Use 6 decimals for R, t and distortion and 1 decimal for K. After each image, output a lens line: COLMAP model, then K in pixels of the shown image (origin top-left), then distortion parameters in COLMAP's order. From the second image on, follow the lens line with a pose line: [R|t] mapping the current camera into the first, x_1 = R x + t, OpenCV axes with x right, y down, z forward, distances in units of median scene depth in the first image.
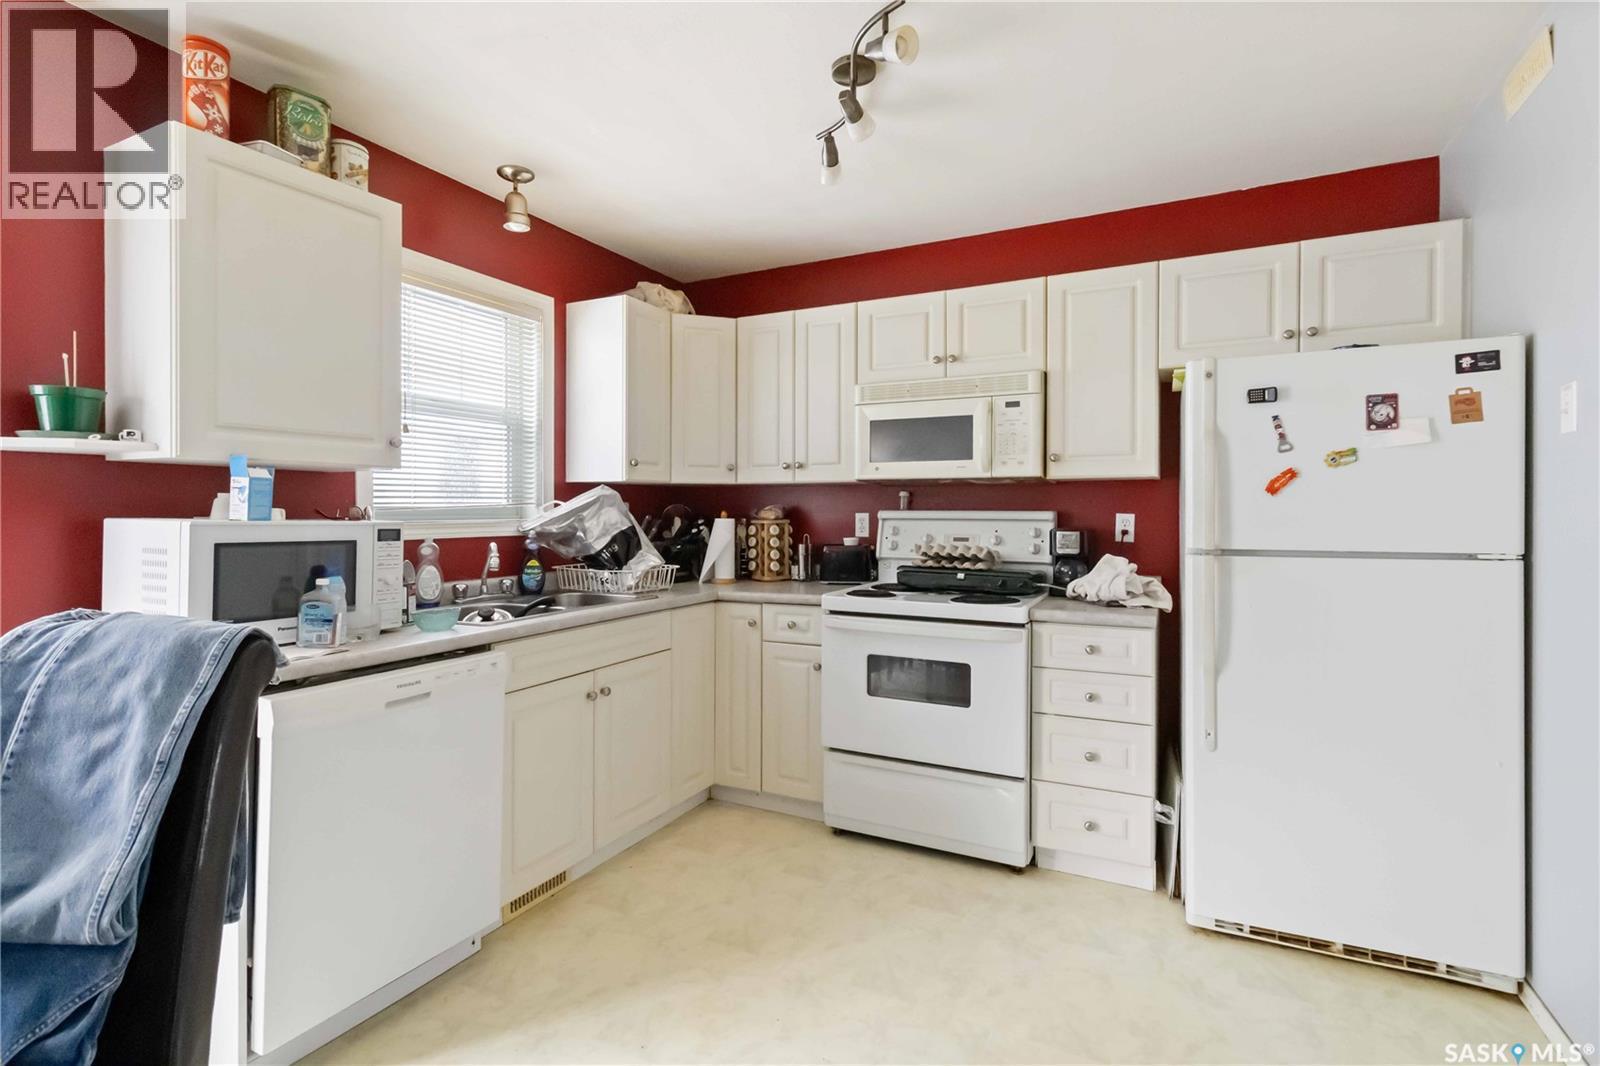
lens RADIAL K [[751.5, 0, 802.7], [0, 751.5, 510.7], [0, 0, 1]] dist [-0.000449, -0.000052]
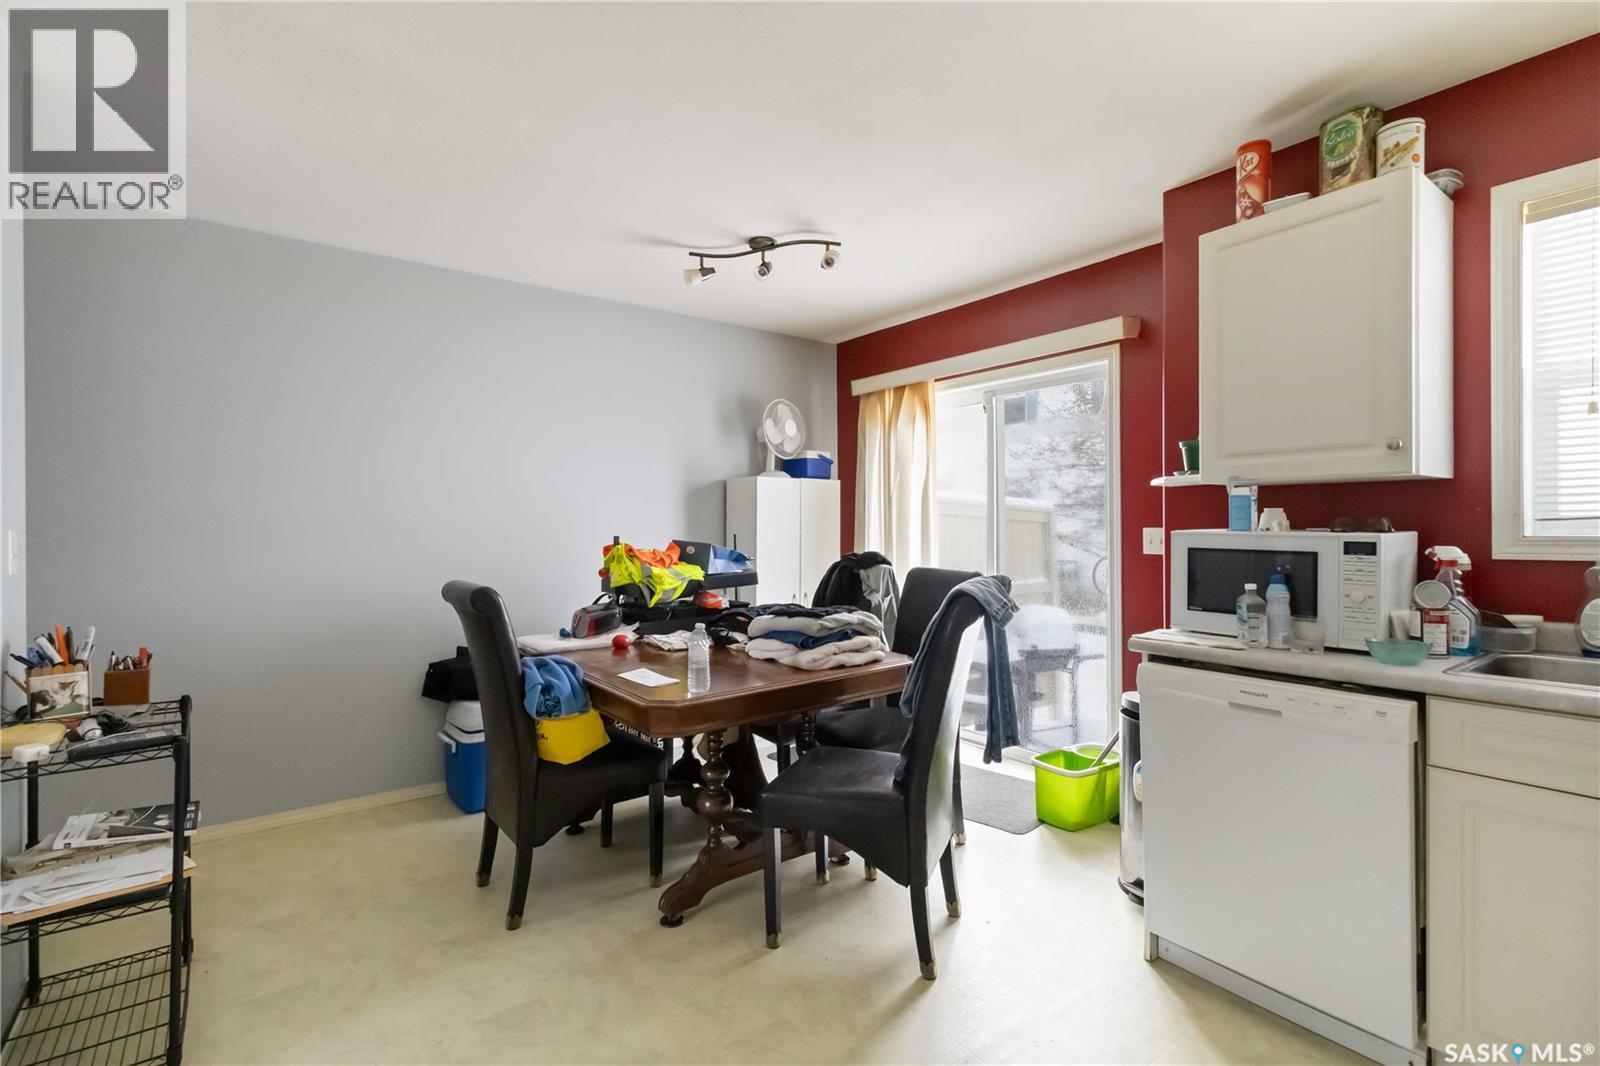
lens RADIAL K [[723.8, 0, 803.2], [0, 723.8, 524.0], [0, 0, 1]] dist [-0.000525, 0.000006]
pose [[-0.426501, -0.003572, -0.904480, 0.407903], [0.001562, 0.999988, -0.004685, 0.004423], [0.904486, -0.003411, -0.426490, 0.573510]]
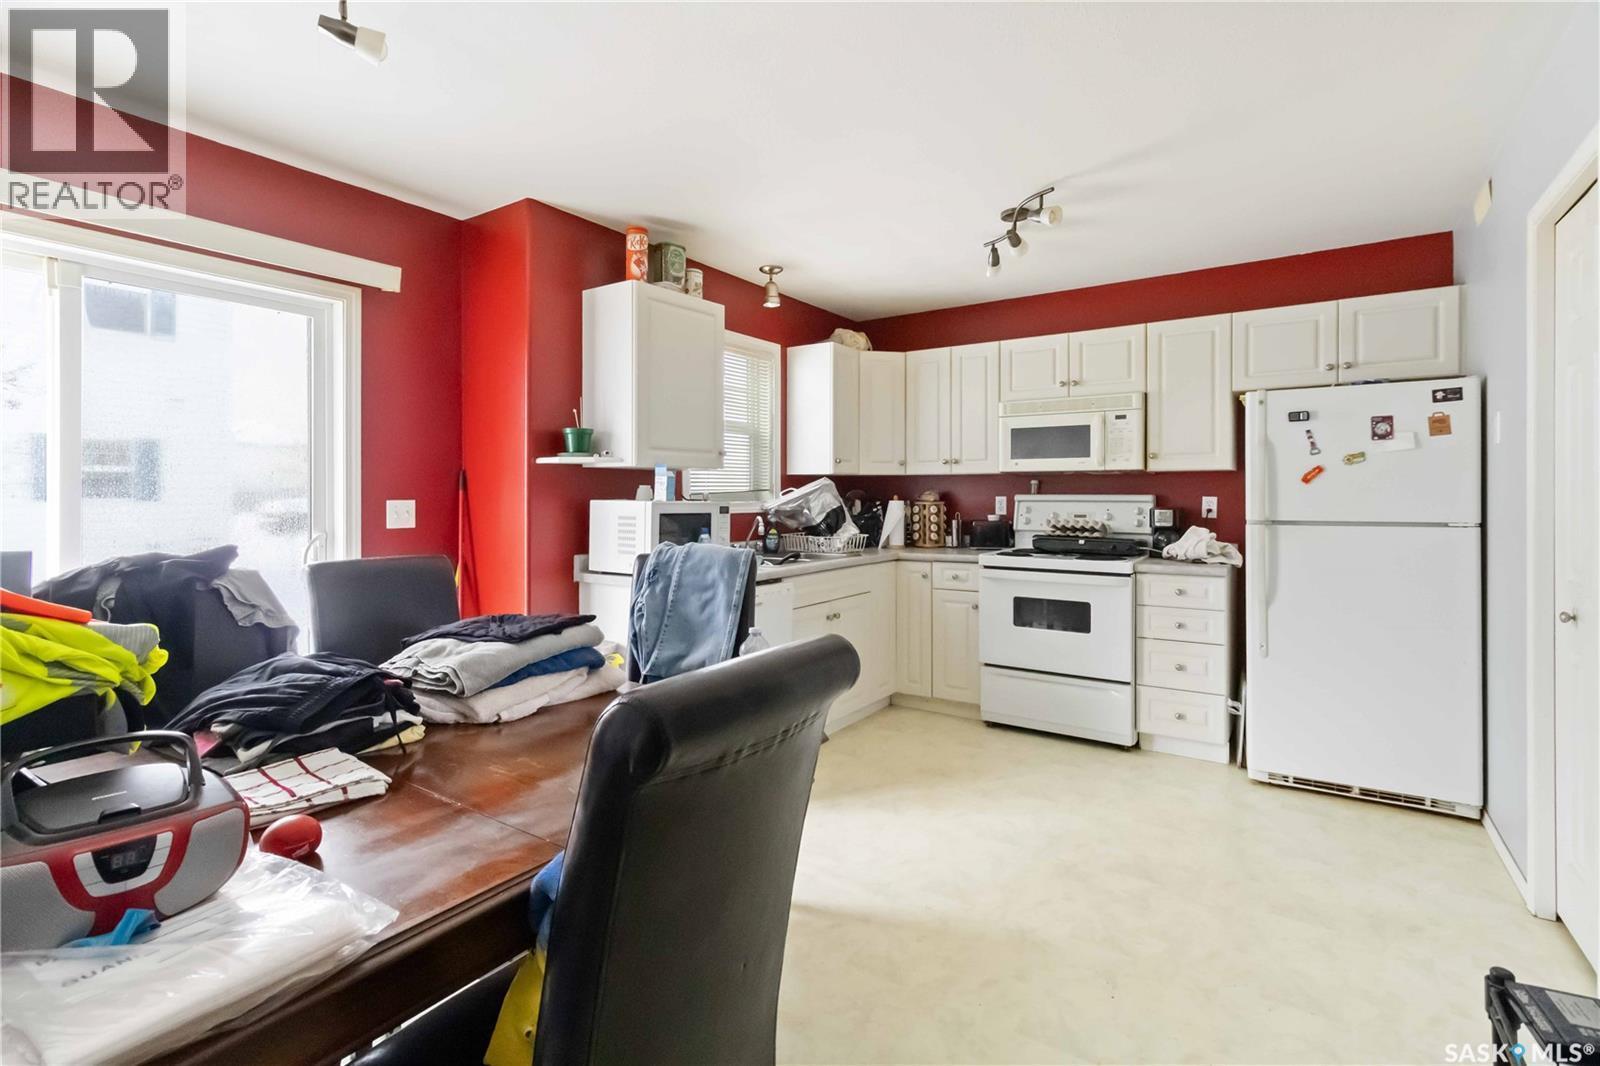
lens RADIAL K [[740.7, 0, 801.4], [0, 740.7, 491.8], [0, 0, 1]] dist [0.003873, 0.000712]
pose [[0.991501, -0.002541, -0.130076, -0.131734], [0.002054, 0.999990, -0.003873, -0.000945], [0.130085, 0.003573, 0.991496, -0.446995]]
